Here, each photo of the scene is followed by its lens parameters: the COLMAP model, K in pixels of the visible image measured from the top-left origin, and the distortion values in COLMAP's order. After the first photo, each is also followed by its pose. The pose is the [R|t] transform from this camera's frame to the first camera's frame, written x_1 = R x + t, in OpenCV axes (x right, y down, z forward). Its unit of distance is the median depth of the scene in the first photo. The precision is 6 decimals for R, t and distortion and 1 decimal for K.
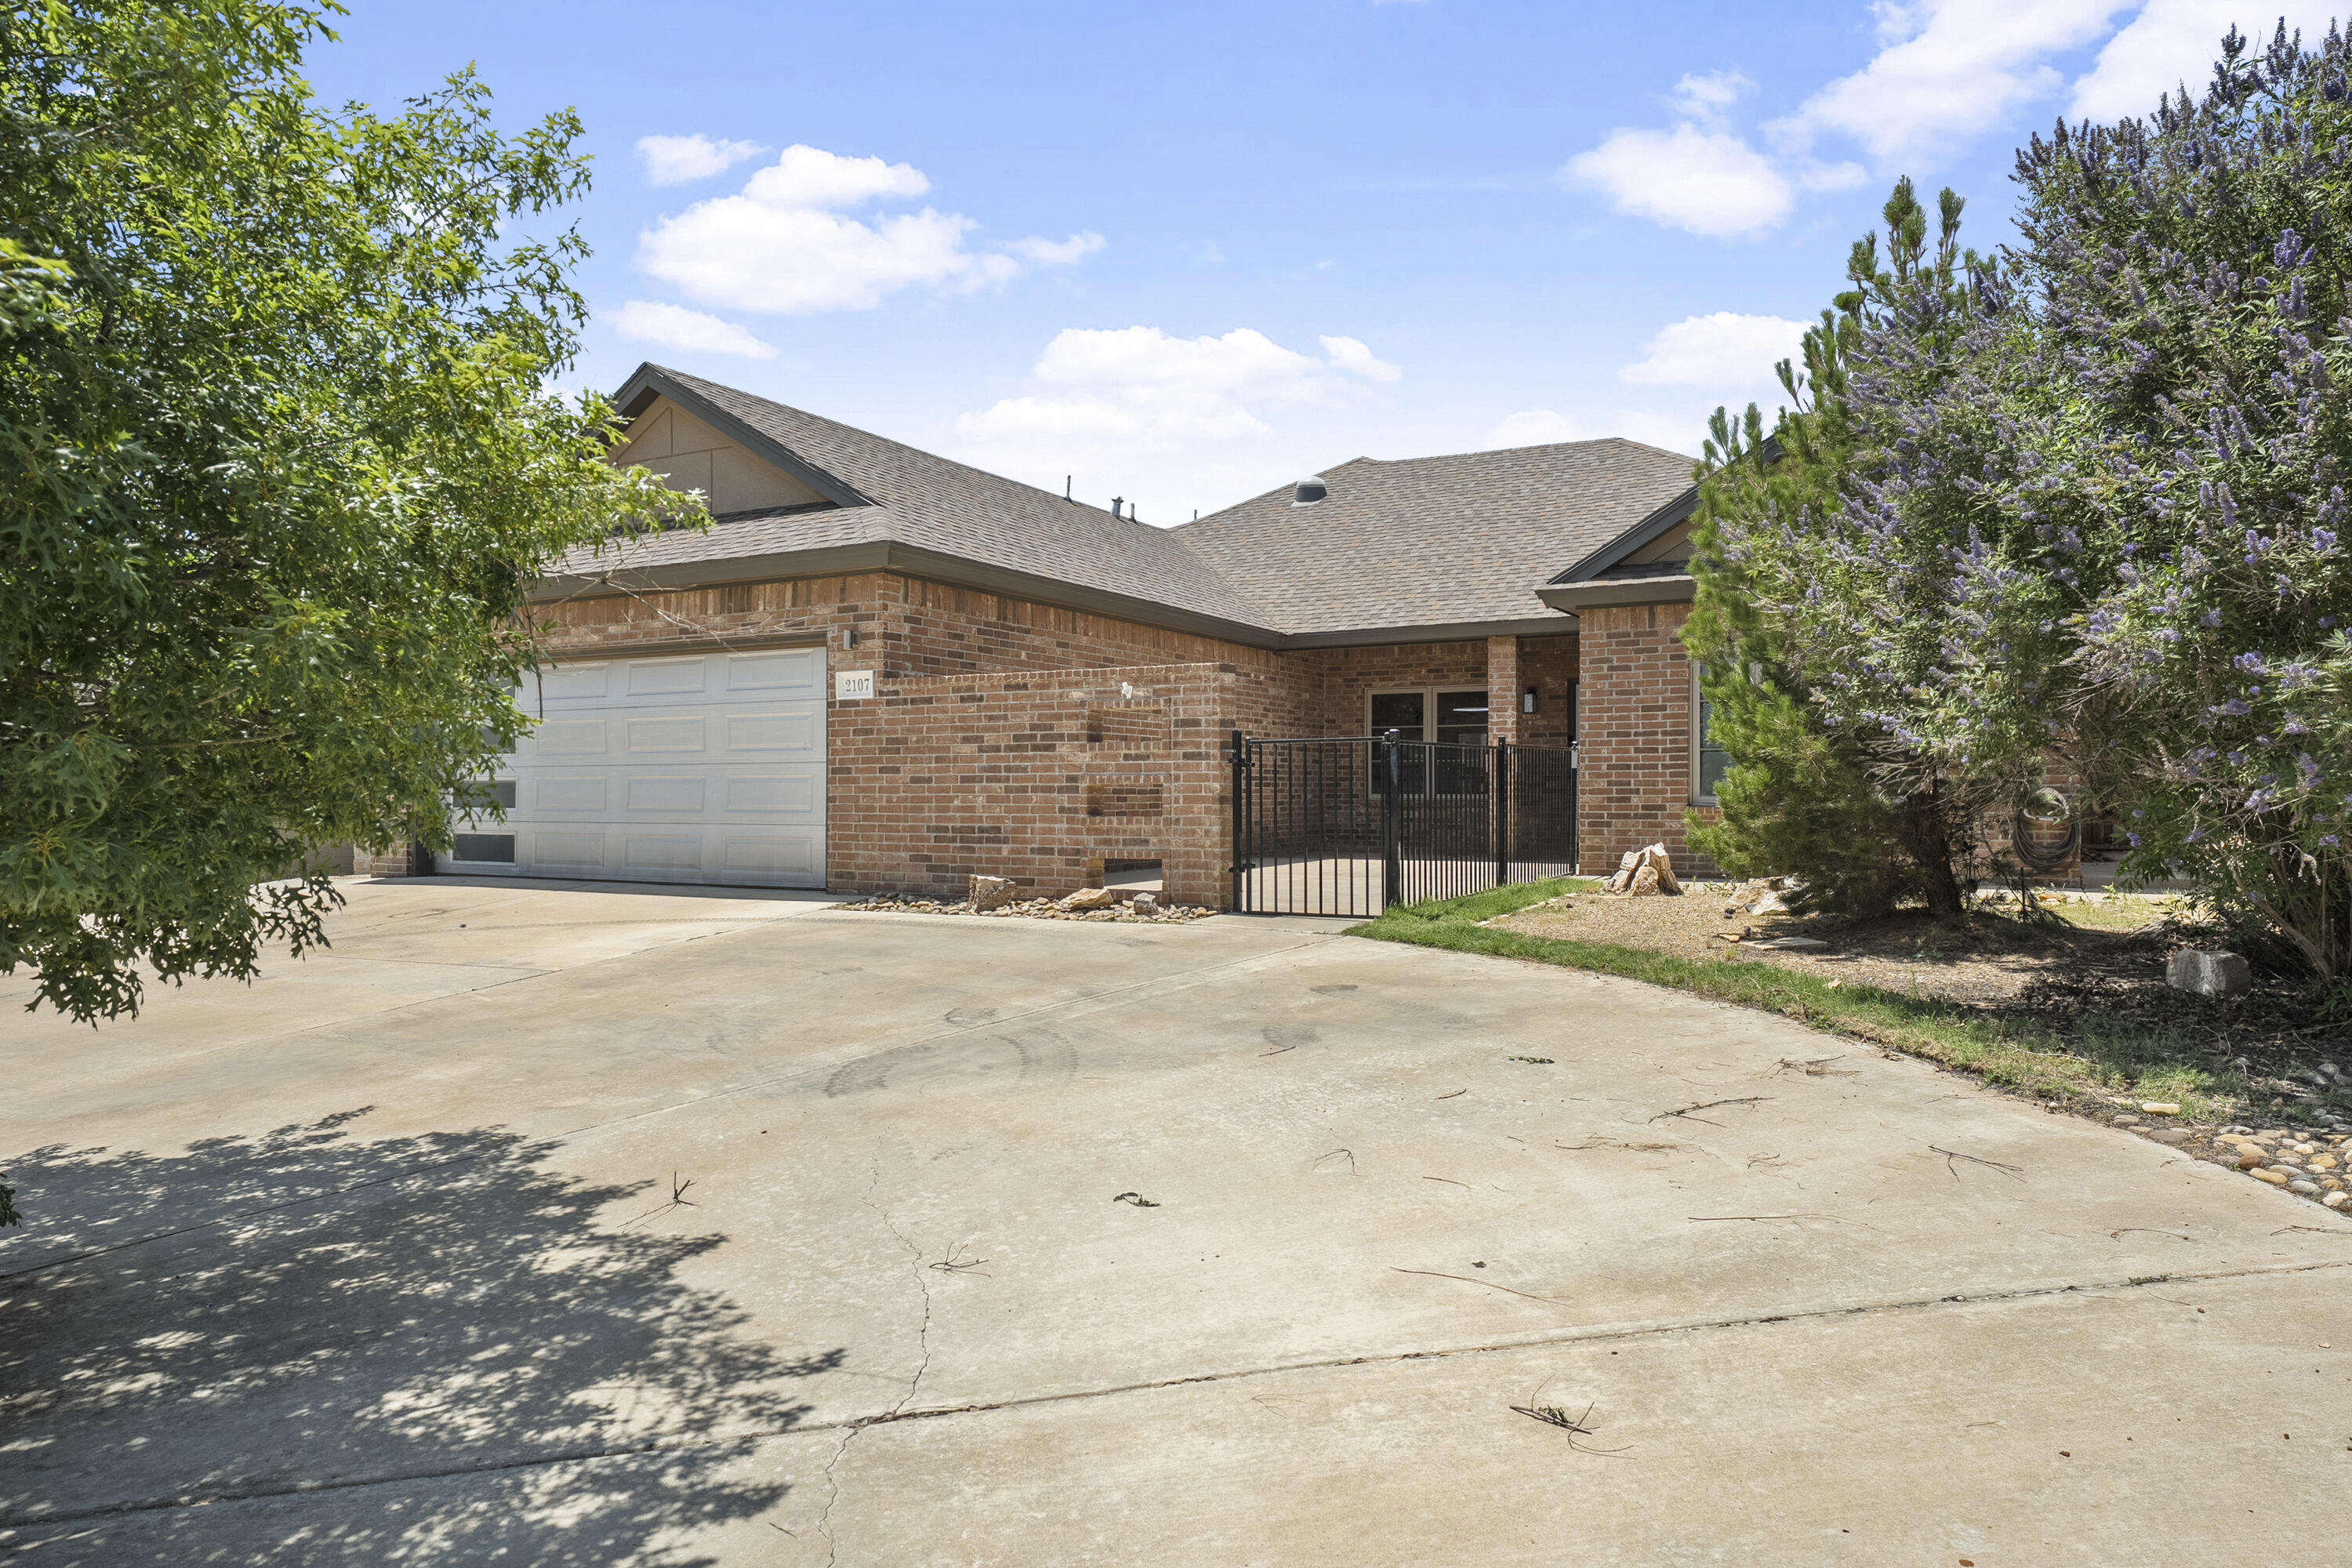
lens RADIAL K [[1394.9, 0, 1183.5], [0, 1394.9, 777.7], [0, 0, 1]] dist [0.008477, 0.000256]
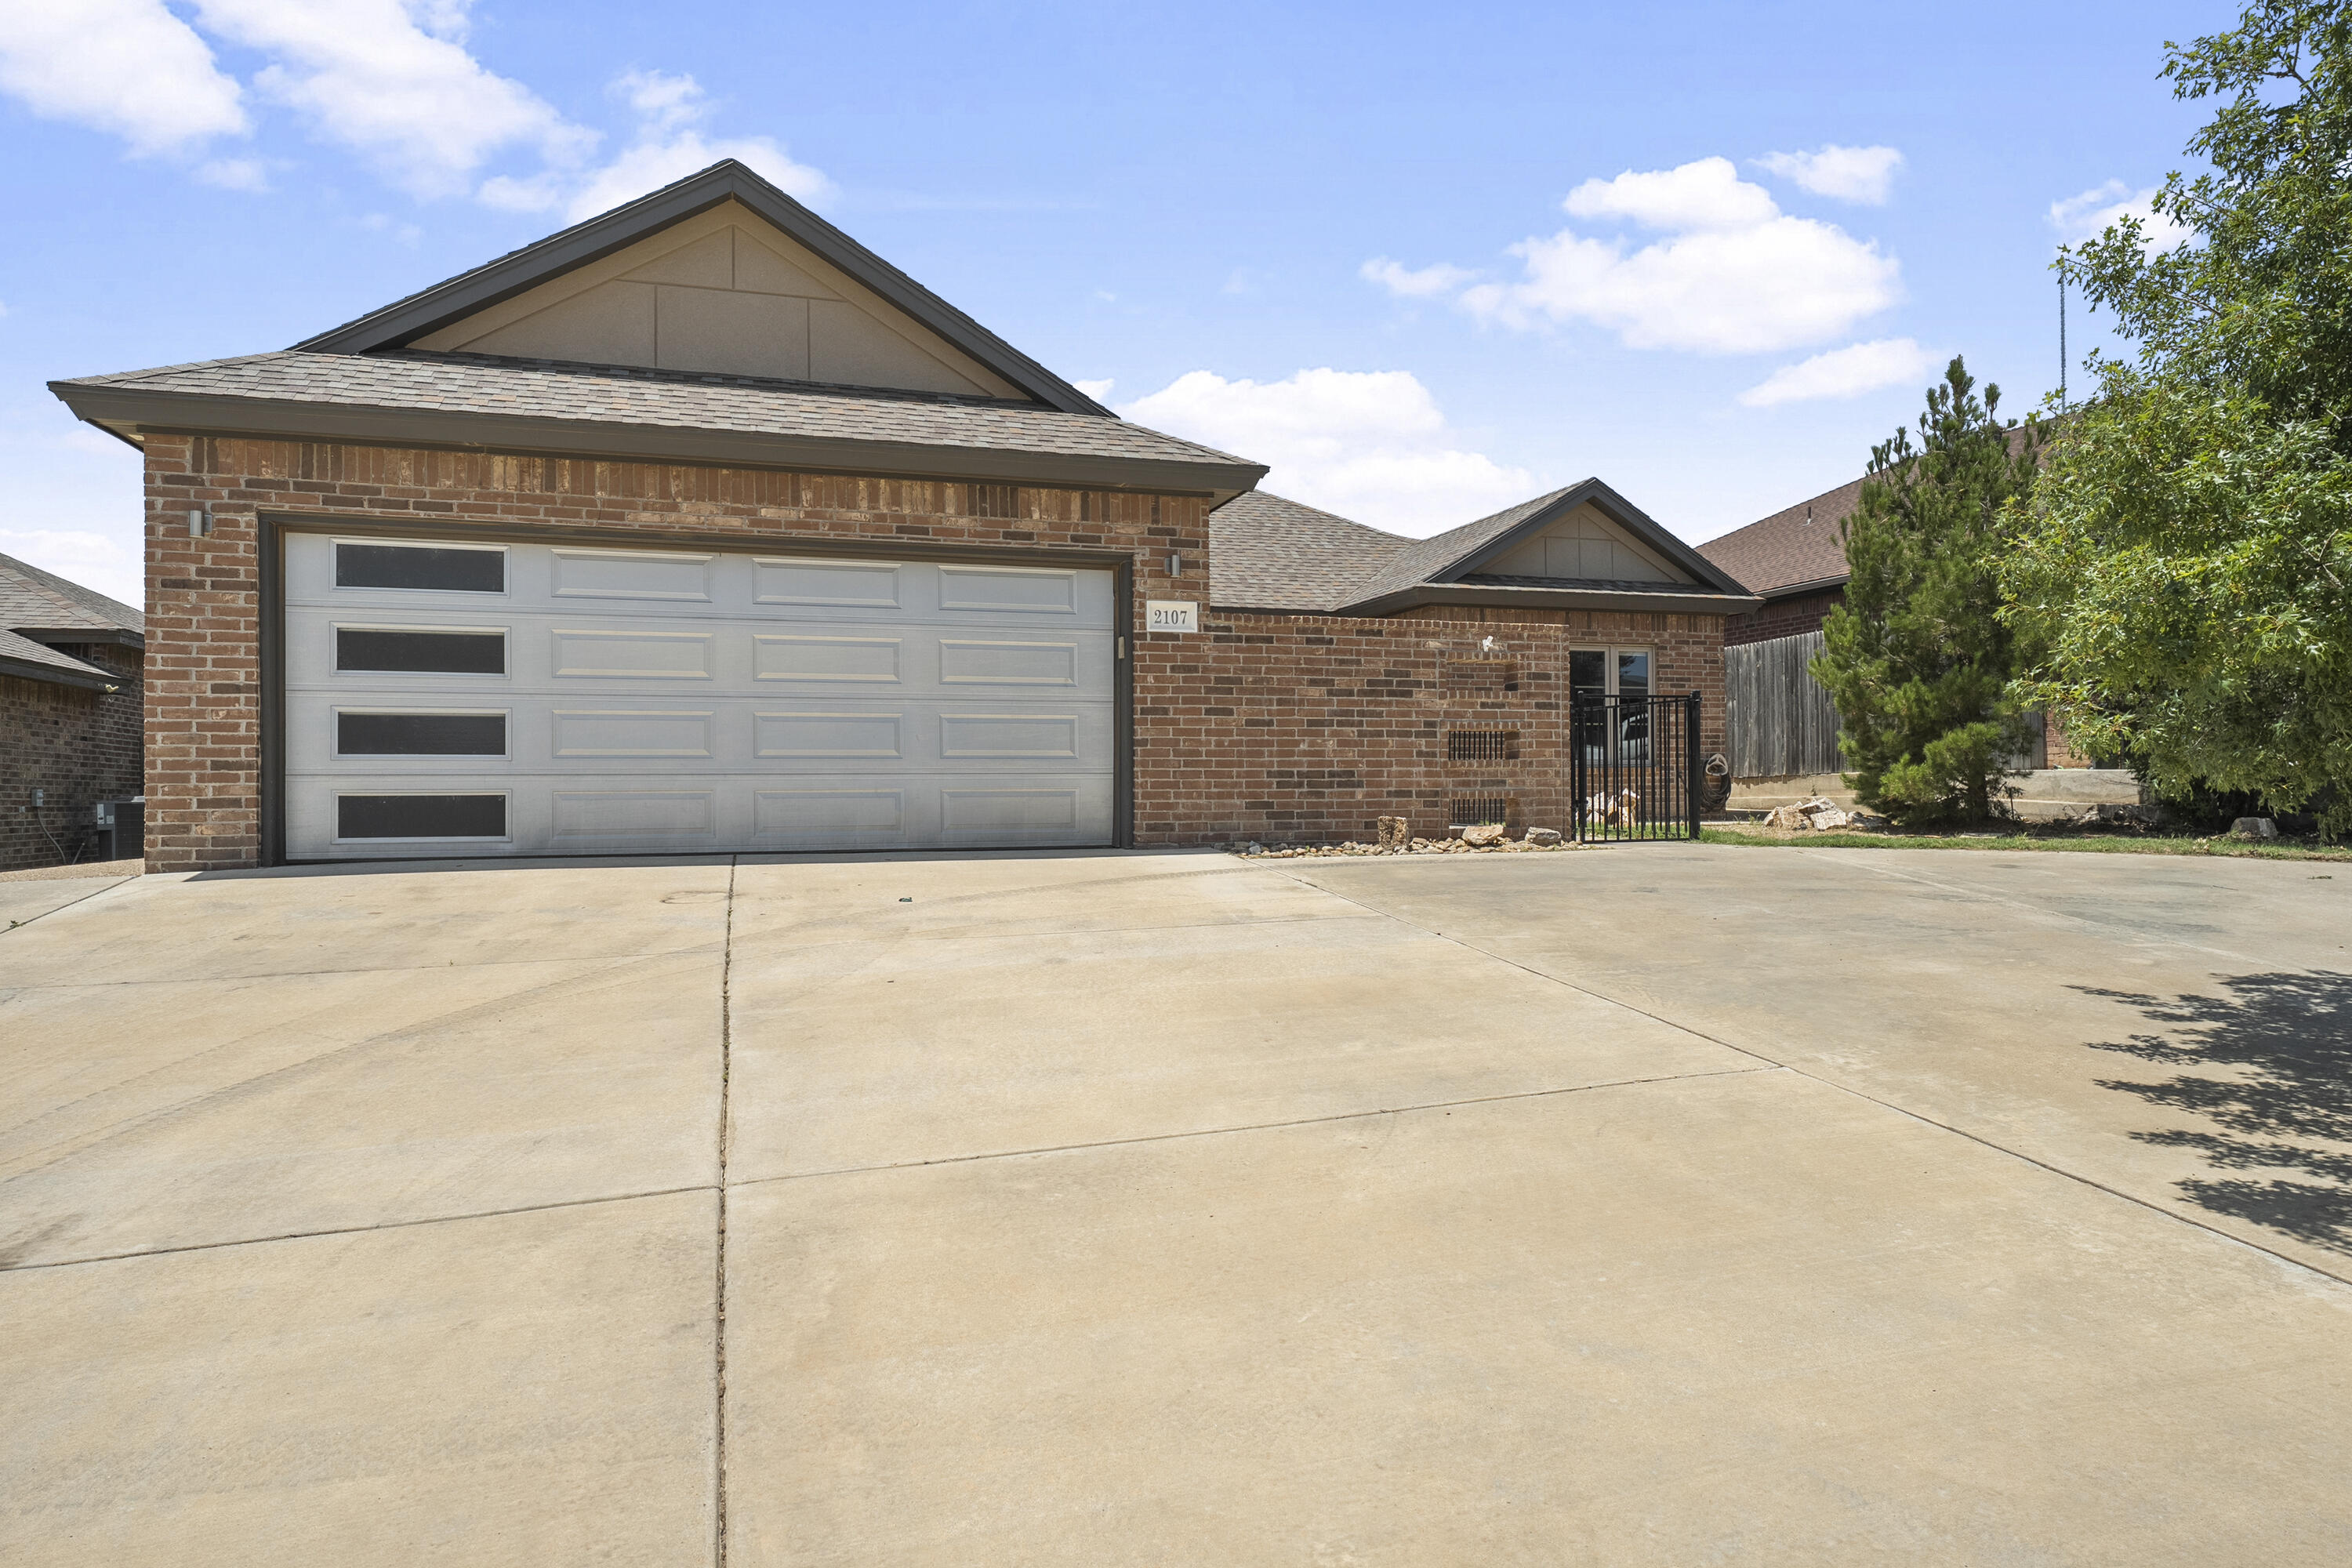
lens RADIAL K [[1394.9, 0, 1185.8], [0, 1394.9, 794.2], [0, 0, 1]] dist [0.008477, 0.000256]
pose [[0.704747, -0.003170, 0.709452, -0.929614], [-0.002256, 0.999975, 0.006709, 0.045594], [-0.709455, -0.006329, 0.704722, 0.378303]]
